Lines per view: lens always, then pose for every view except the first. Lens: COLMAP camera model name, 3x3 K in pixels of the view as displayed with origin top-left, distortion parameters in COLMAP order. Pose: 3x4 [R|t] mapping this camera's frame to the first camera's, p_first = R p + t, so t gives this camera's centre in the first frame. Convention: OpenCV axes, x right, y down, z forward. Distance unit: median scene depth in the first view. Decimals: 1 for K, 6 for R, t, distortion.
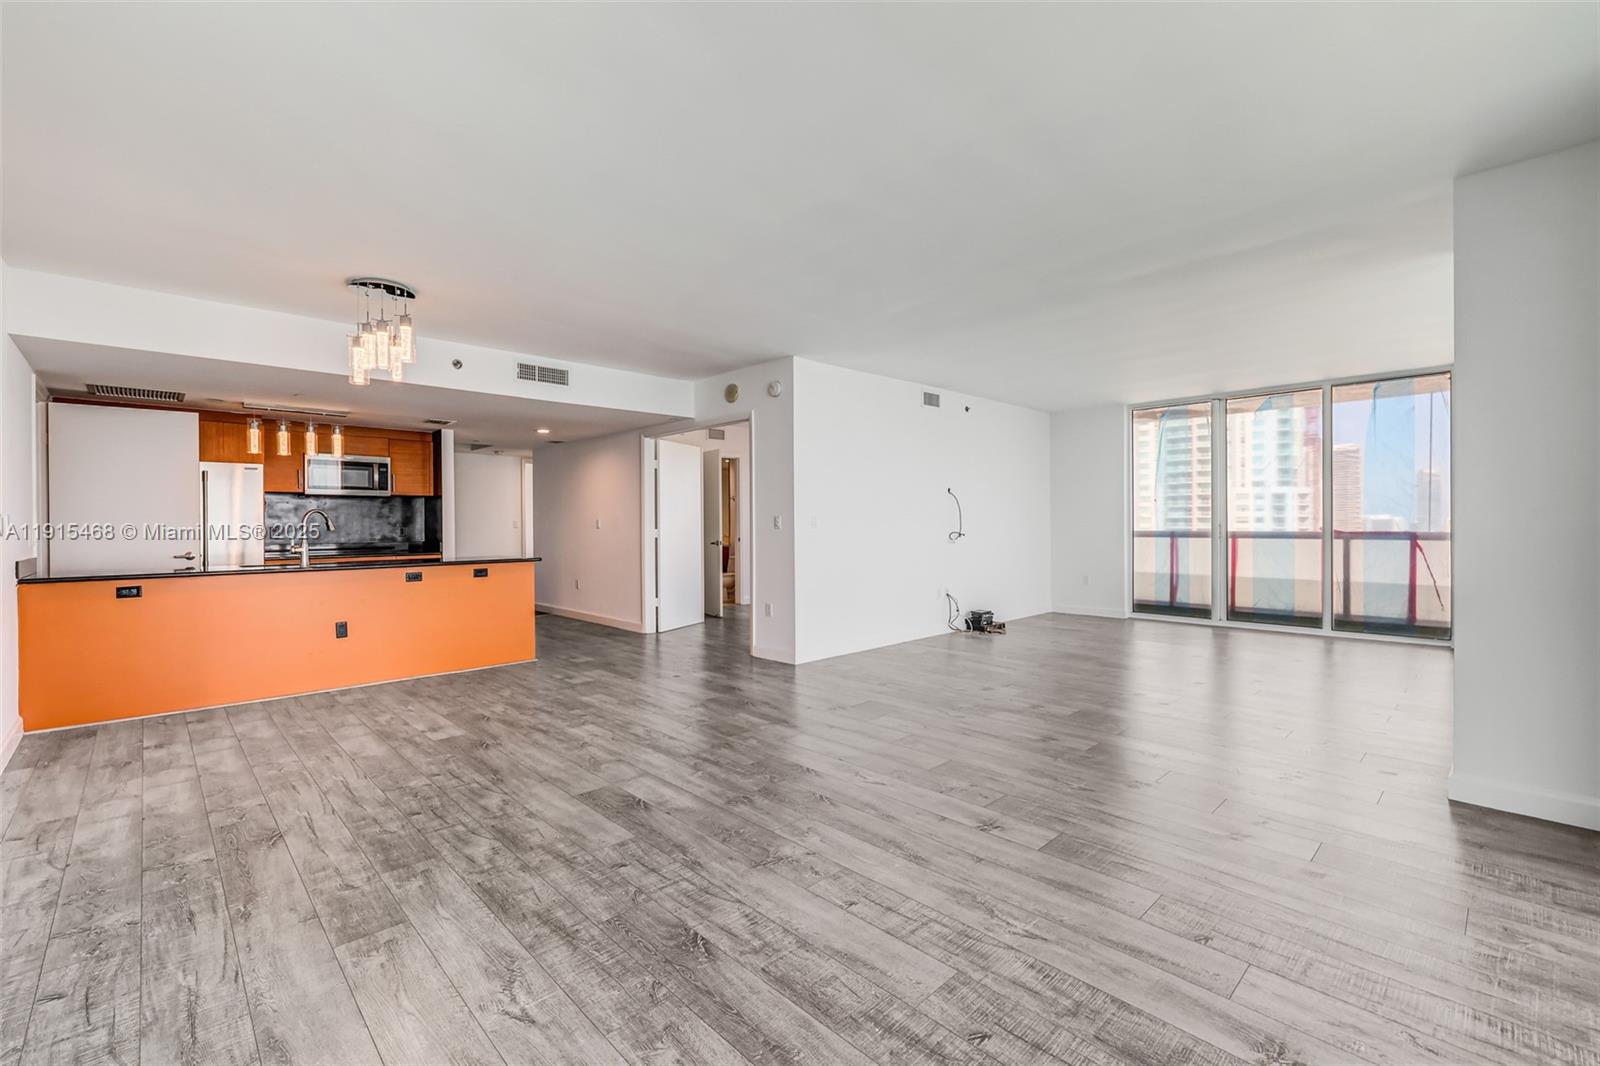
lens RADIAL K [[681.2, 0, 783.2], [0, 681.2, 526.9], [0, 0, 1]] dist [0.000263, 0.000330]
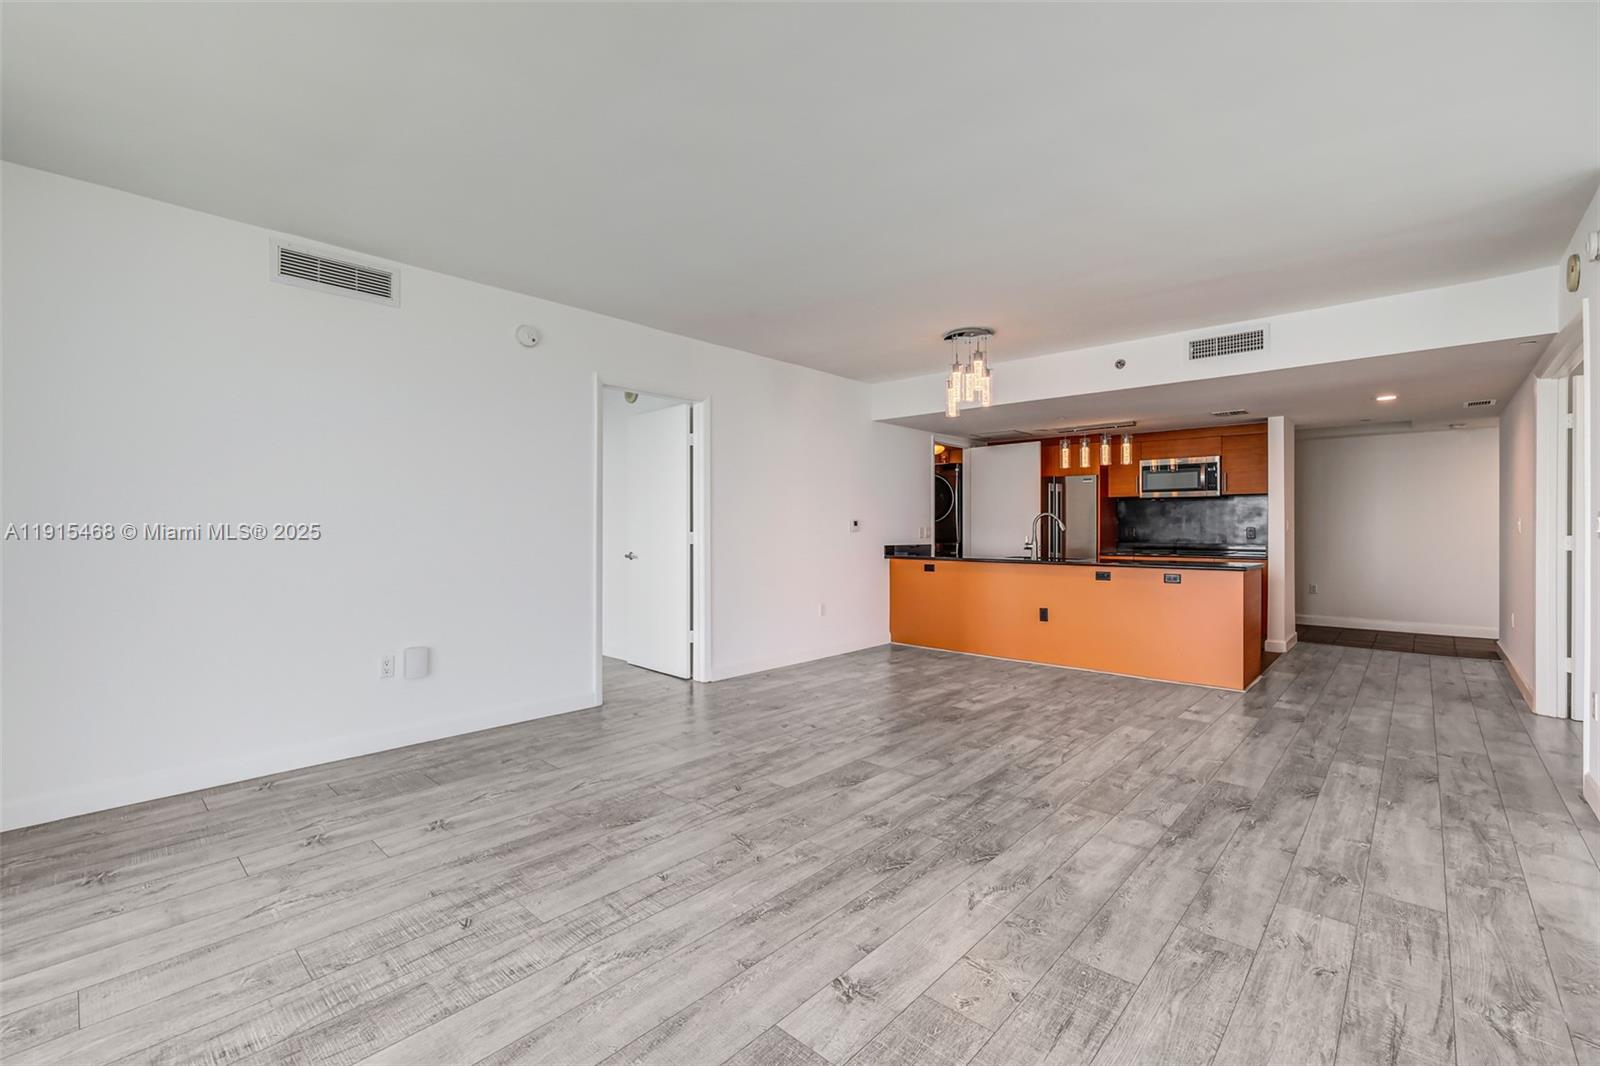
lens RADIAL K [[681.2, 0, 783.2], [0, 681.2, 526.9], [0, 0, 1]] dist [0.000263, 0.000330]
pose [[0.068271, 0.006319, -0.997647, 0.734585], [-0.004806, 0.999970, 0.006005, -0.009332], [0.997655, 0.004385, 0.068299, 0.683940]]
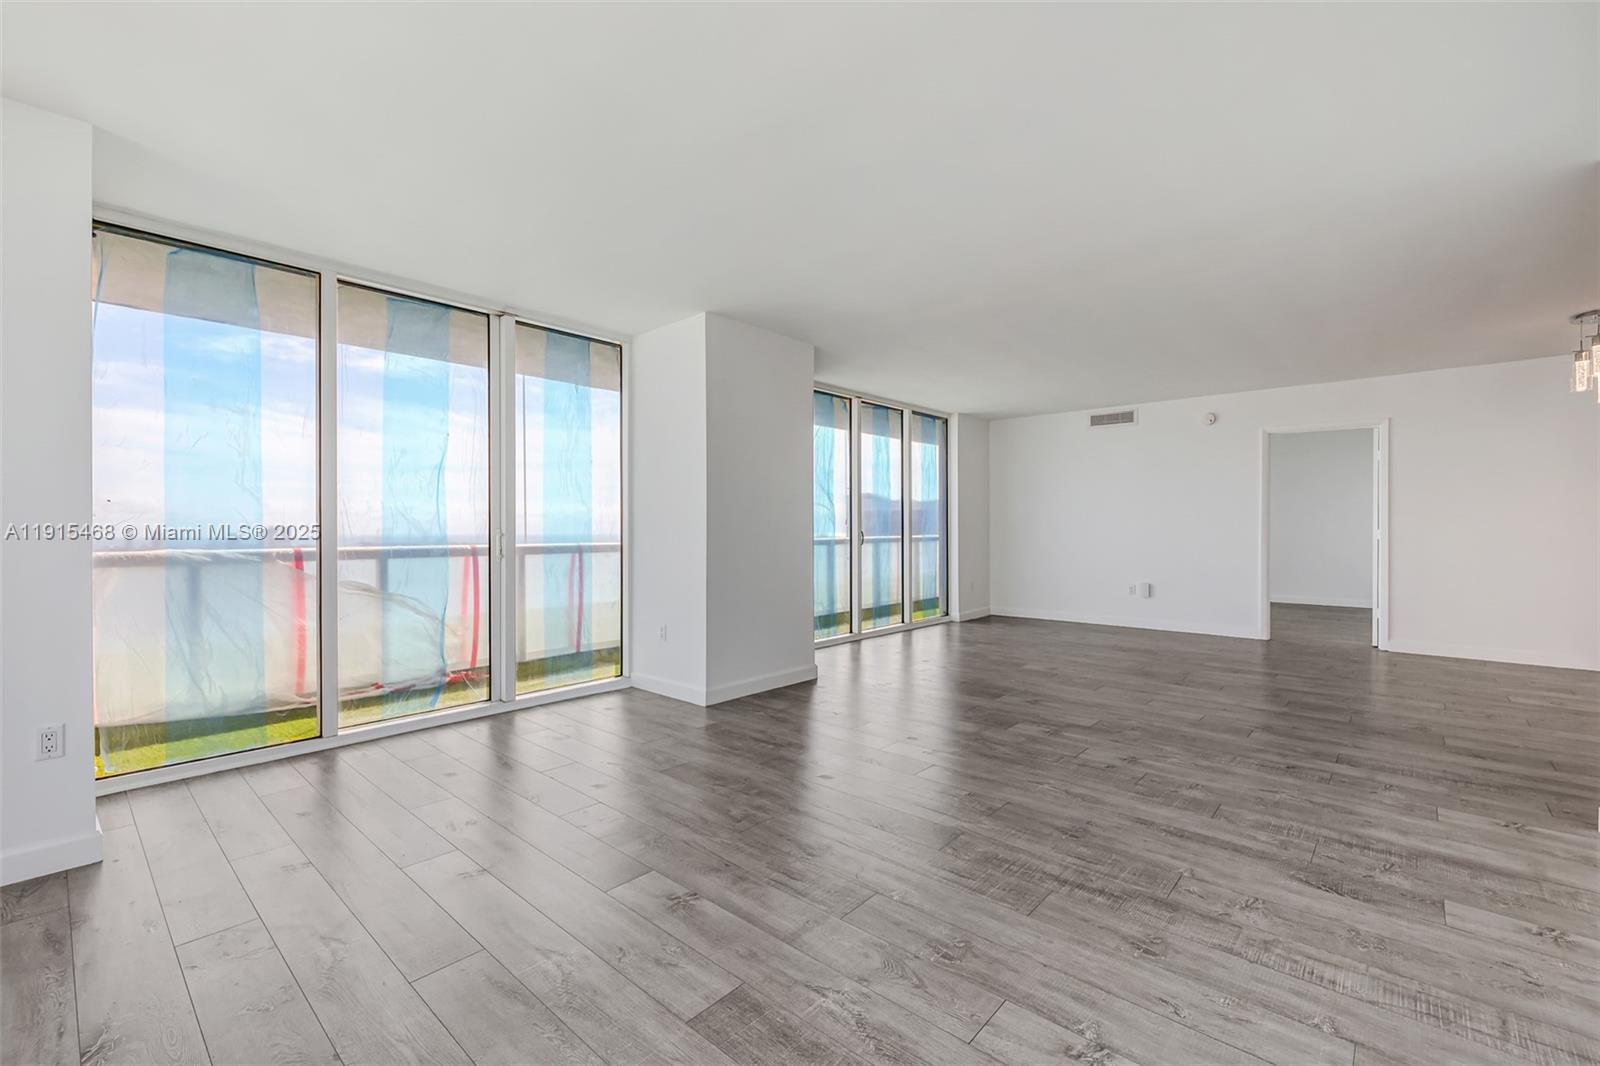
lens RADIAL K [[687.6, 0, 784.4], [0, 687.6, 527.2], [0, 0, 1]] dist [0.000331, 0.000165]
pose [[-0.996665, 0.008092, -0.081196, 1.009913], [0.007838, 0.999963, 0.003440, -0.014636], [0.081221, 0.002792, -0.996692, 2.372791]]
